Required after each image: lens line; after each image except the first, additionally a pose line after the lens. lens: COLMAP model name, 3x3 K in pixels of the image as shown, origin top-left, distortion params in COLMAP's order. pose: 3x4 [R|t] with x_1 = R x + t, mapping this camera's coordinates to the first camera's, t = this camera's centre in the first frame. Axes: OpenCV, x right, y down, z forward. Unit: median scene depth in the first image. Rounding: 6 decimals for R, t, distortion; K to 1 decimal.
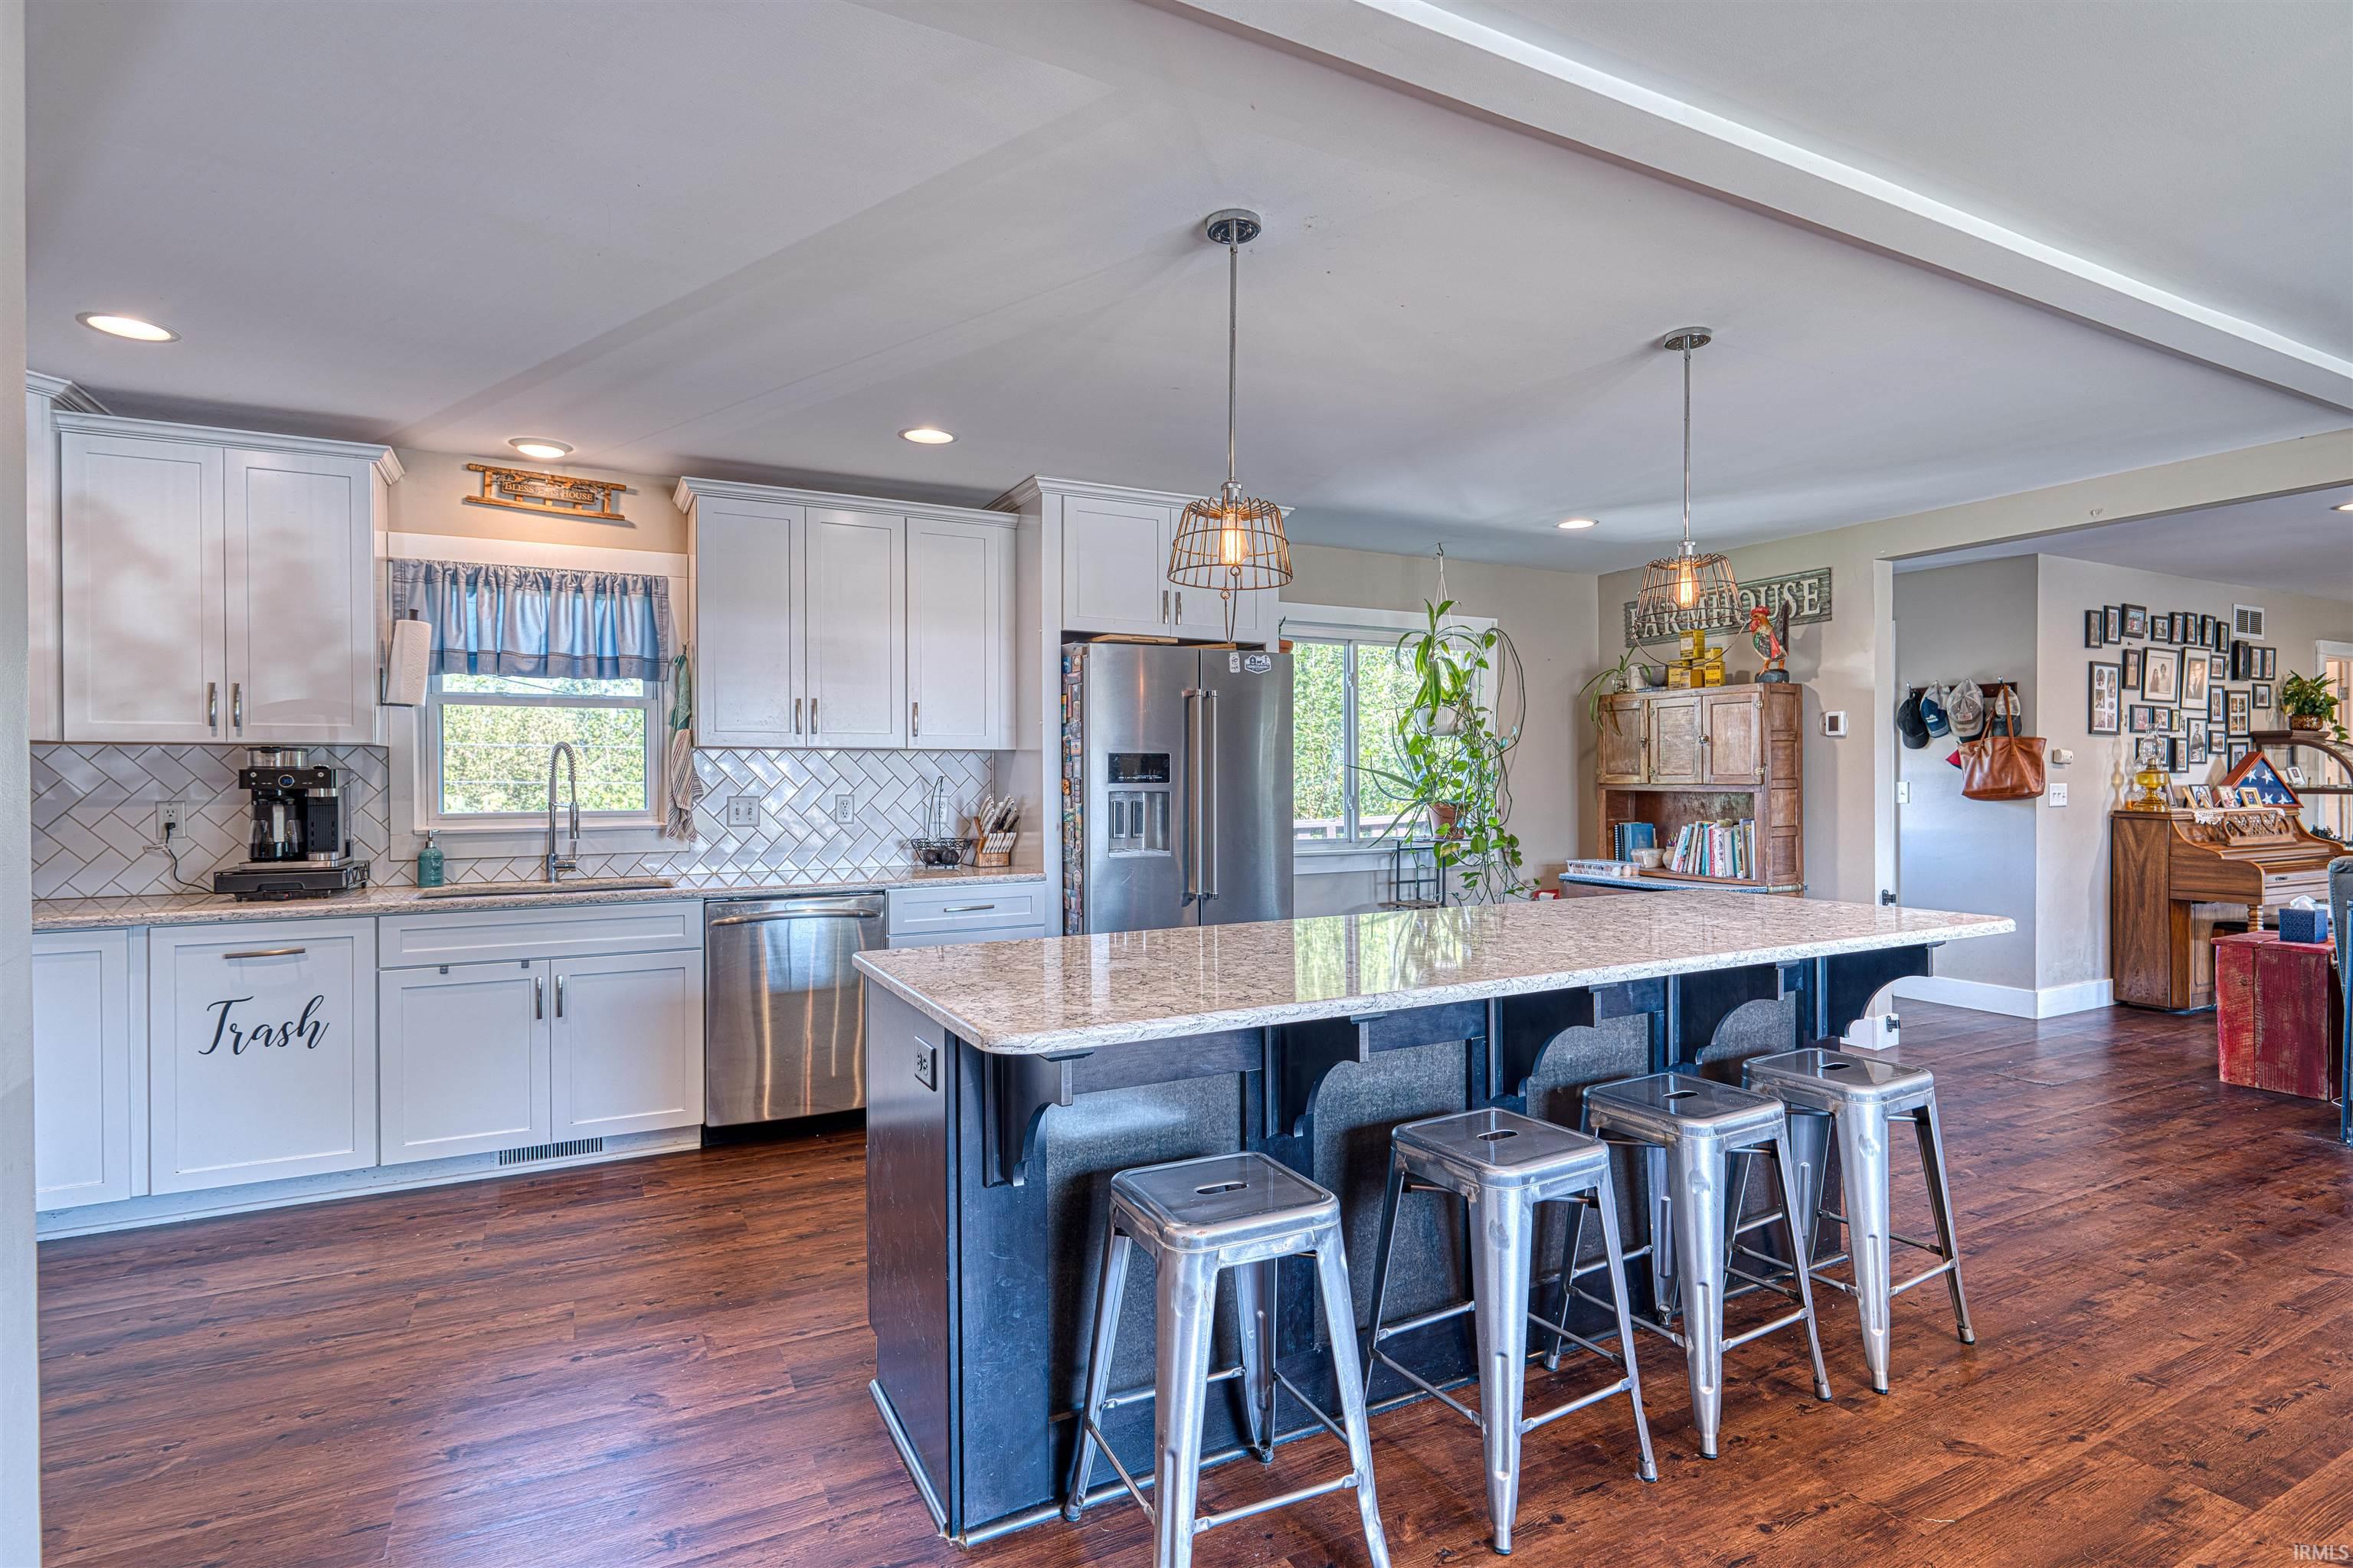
lens RADIAL K [[1157.9, 0, 1179.0], [0, 1157.9, 779.4], [0, 0, 1]] dist [-0.009238, 0.003639]
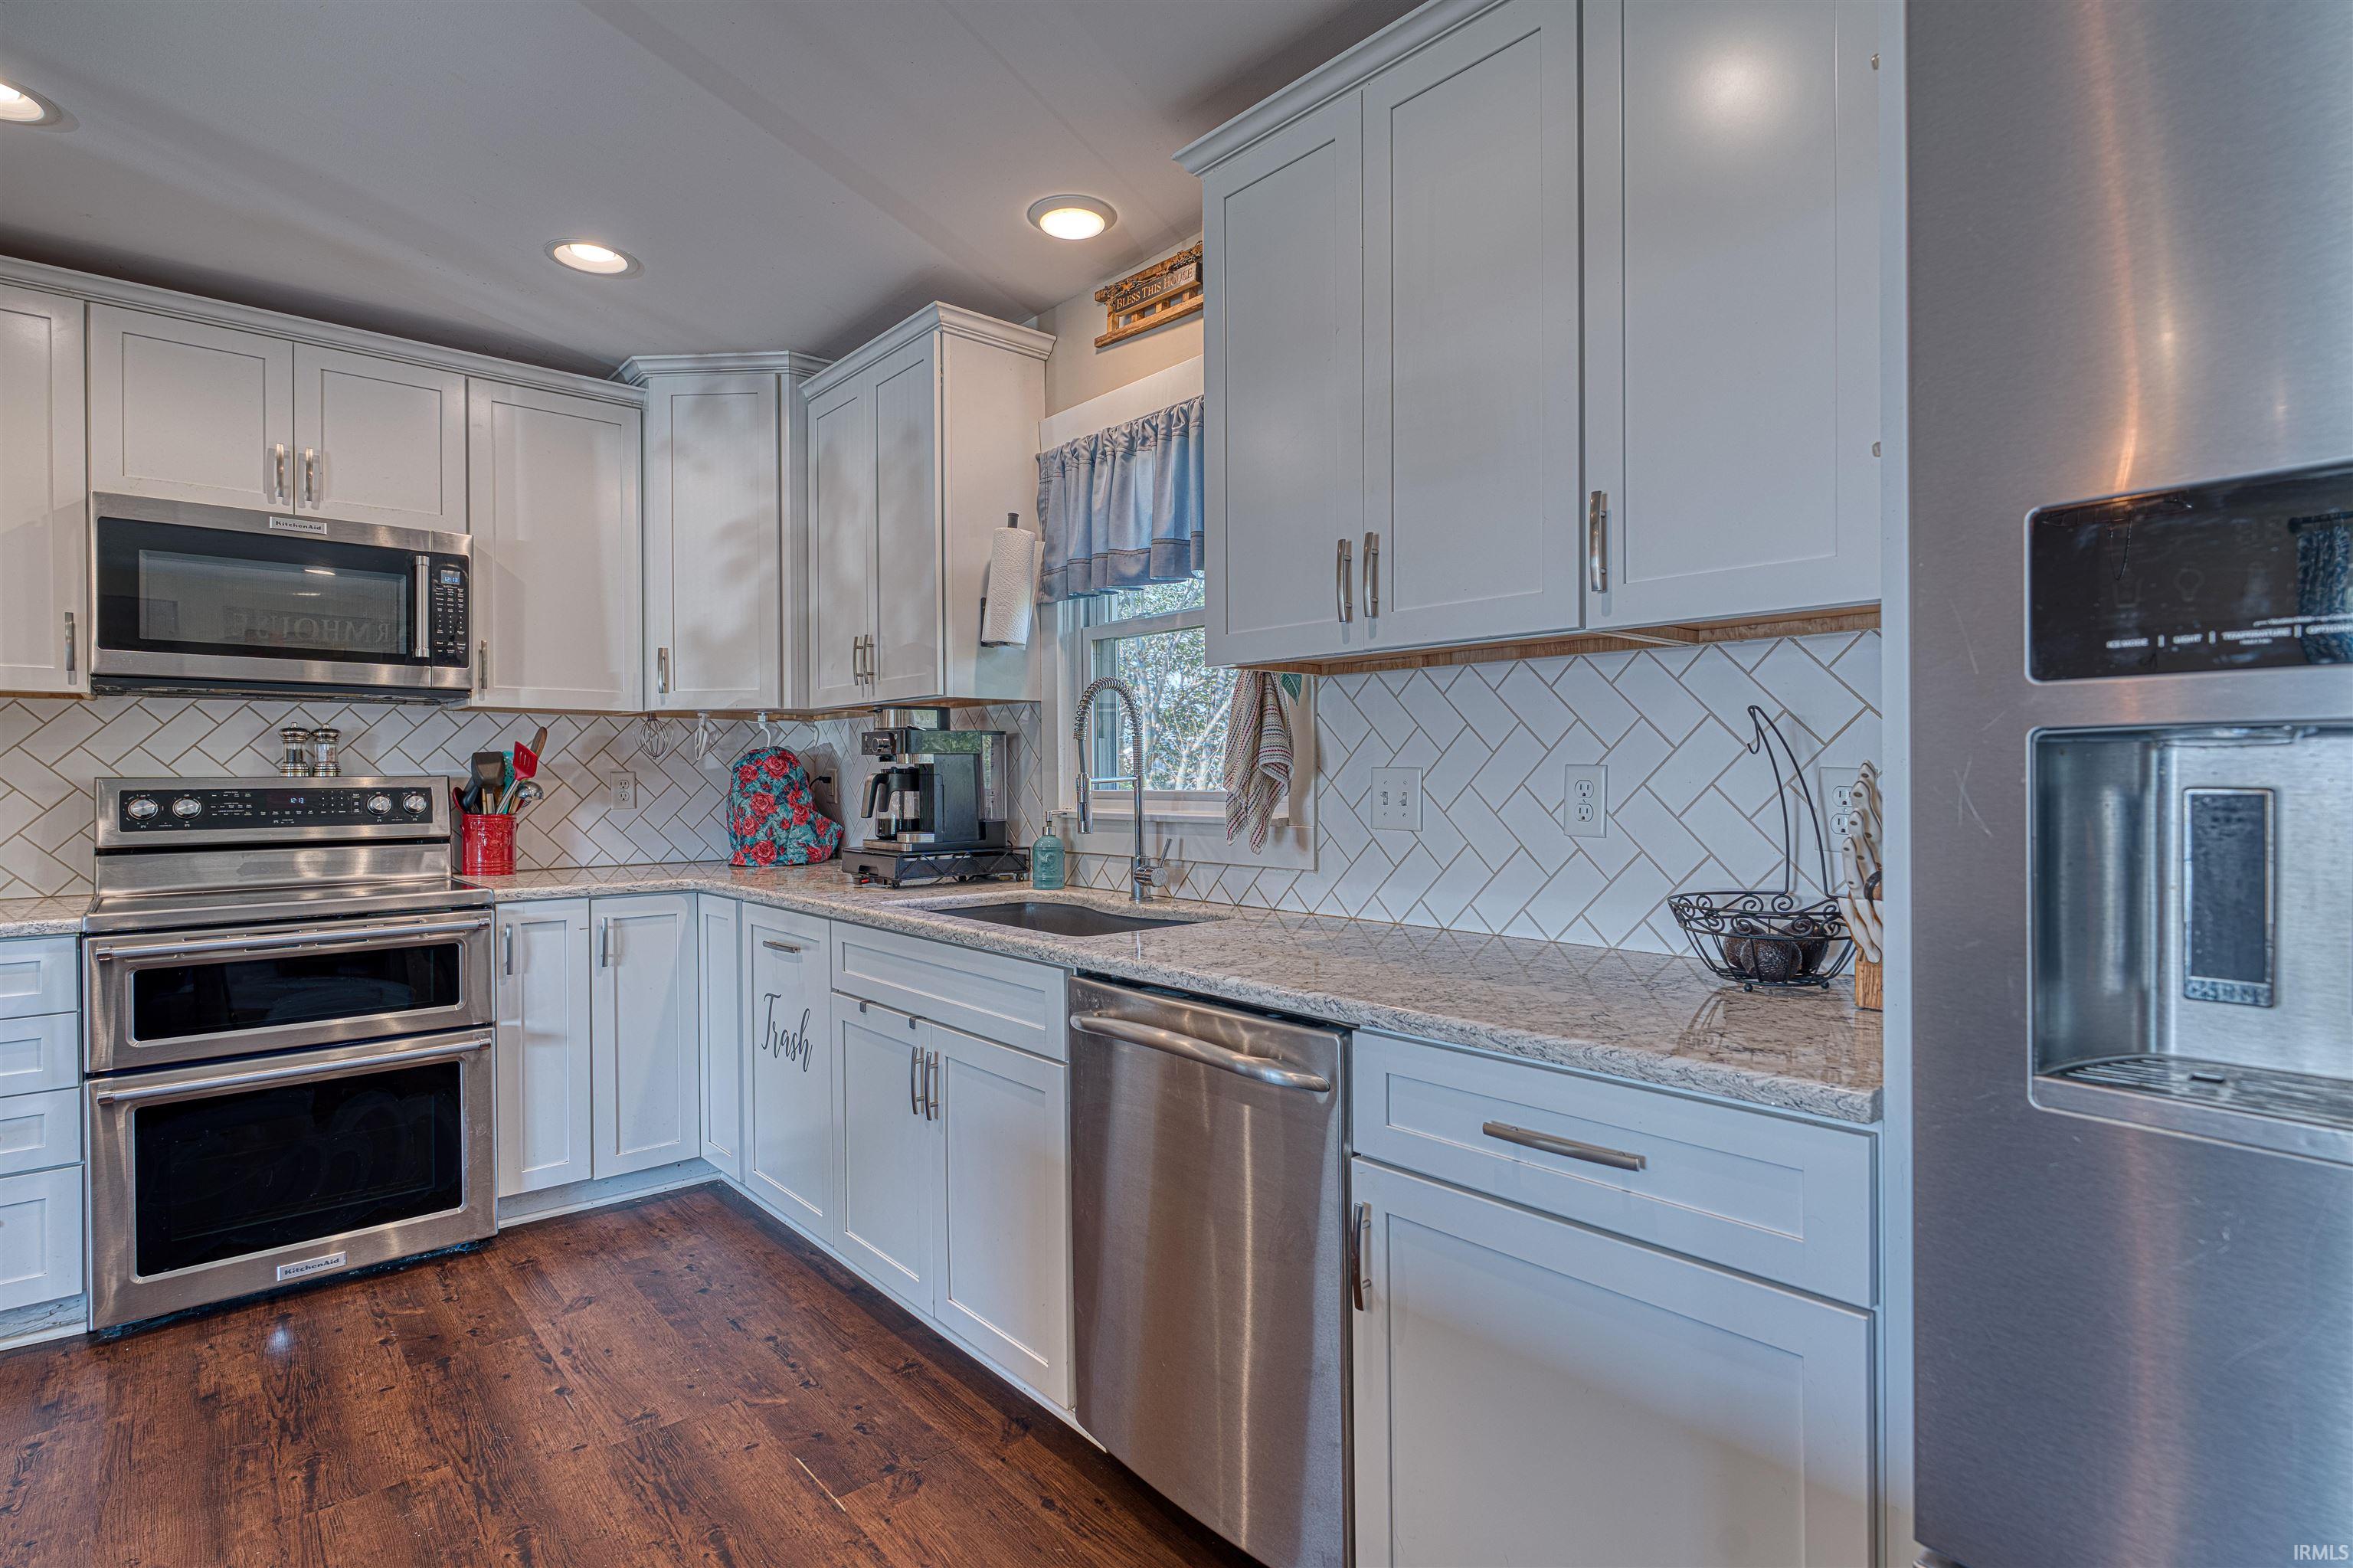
lens RADIAL K [[1157.9, 0, 1178.8], [0, 1157.9, 779.9], [0, 0, 1]] dist [-0.009238, 0.003639]
pose [[0.237969, 0.008122, -0.971239, 0.085839], [0.000430, 0.999964, 0.008468, 0.017692], [0.971273, -0.002433, 0.237957, 0.907198]]
